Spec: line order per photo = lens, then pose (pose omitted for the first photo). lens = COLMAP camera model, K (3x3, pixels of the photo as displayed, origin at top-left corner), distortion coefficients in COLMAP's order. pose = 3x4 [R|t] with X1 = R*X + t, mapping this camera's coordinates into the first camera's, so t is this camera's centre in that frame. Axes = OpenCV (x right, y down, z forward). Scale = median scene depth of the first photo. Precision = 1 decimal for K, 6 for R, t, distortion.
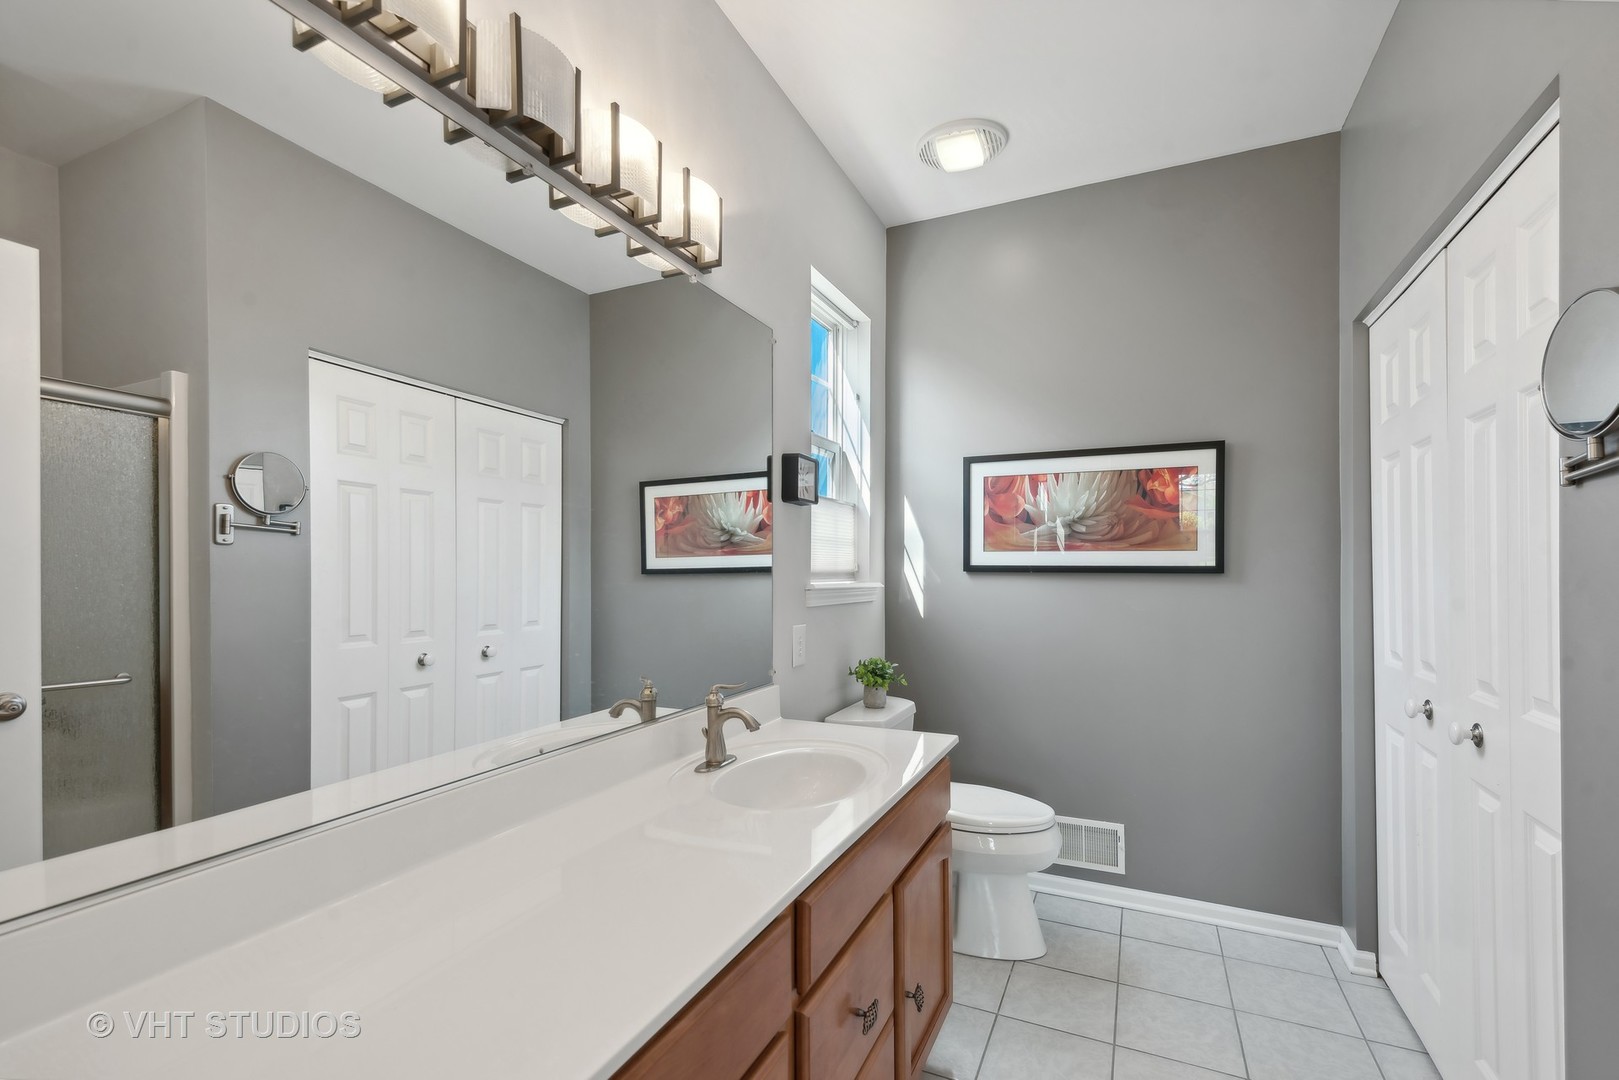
lens RADIAL K [[691.5, 0, 813.8], [0, 691.5, 556.2], [0, 0, 1]] dist [0.017816, -0.005308]
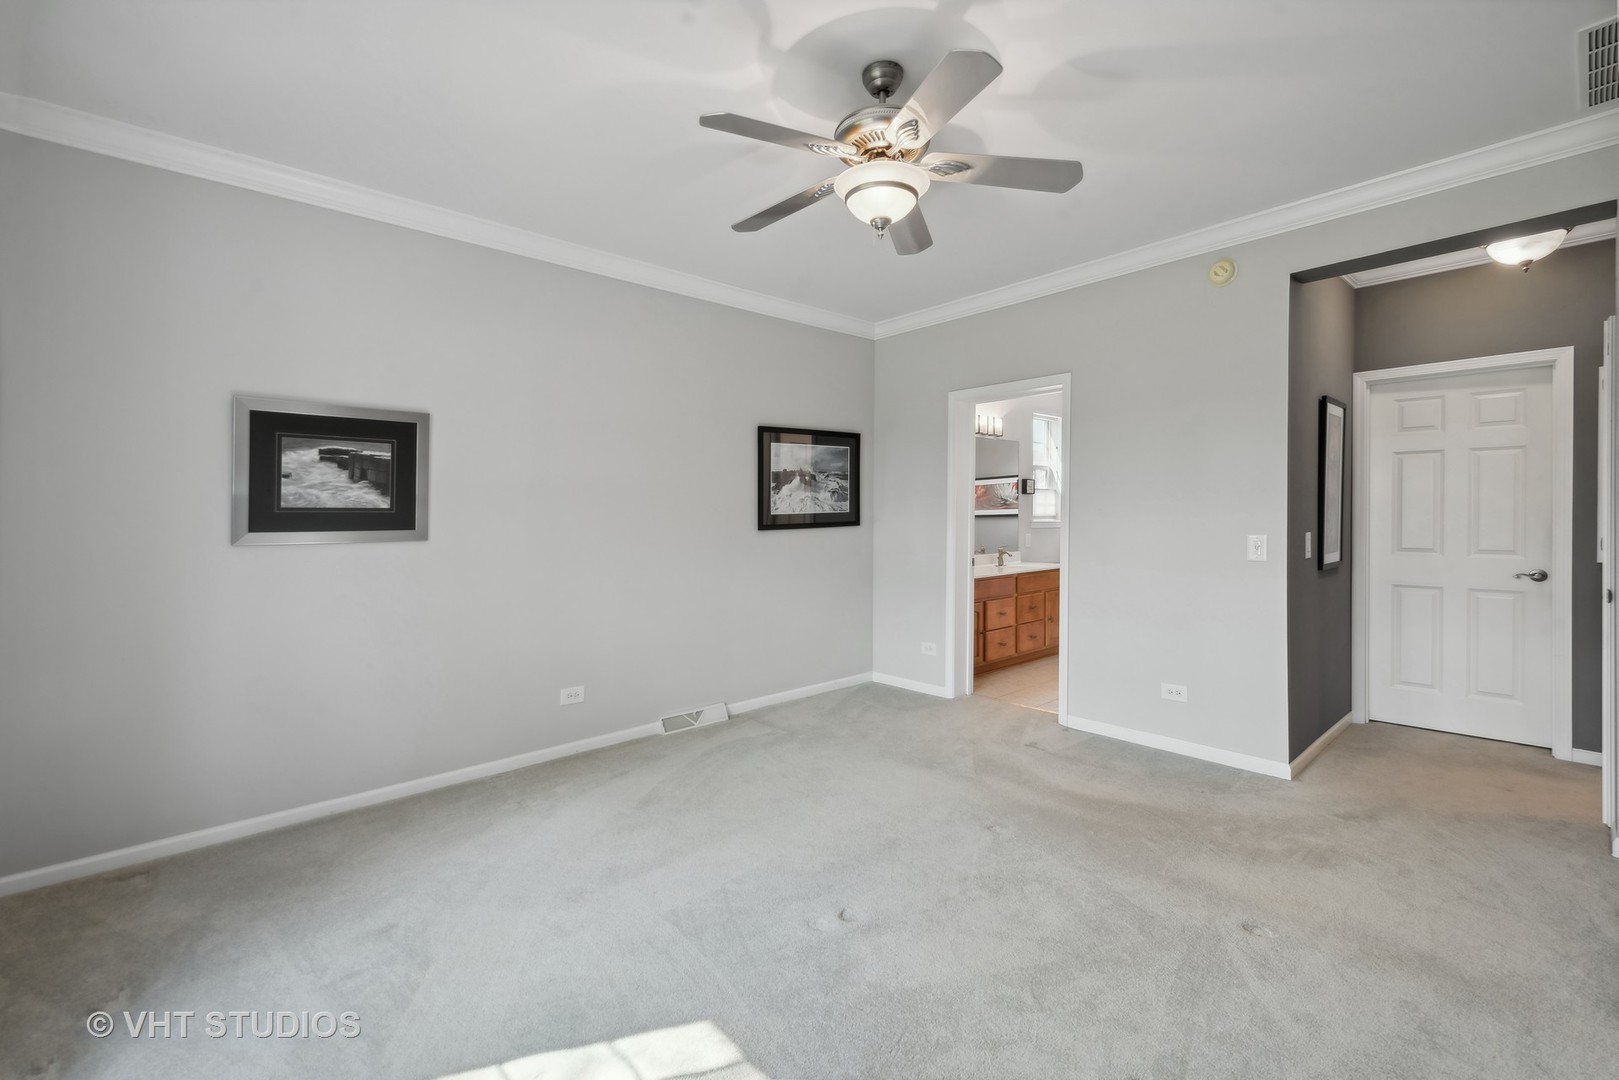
lens RADIAL K [[691.5, 0, 813.6], [0, 691.5, 529.9], [0, 0, 1]] dist [0.017816, -0.005308]
pose [[0.924502, 0.009730, -0.381052, 0.252138], [0.006953, 0.999077, 0.042380, -0.049151], [0.381113, -0.041830, 0.923582, -2.054890]]
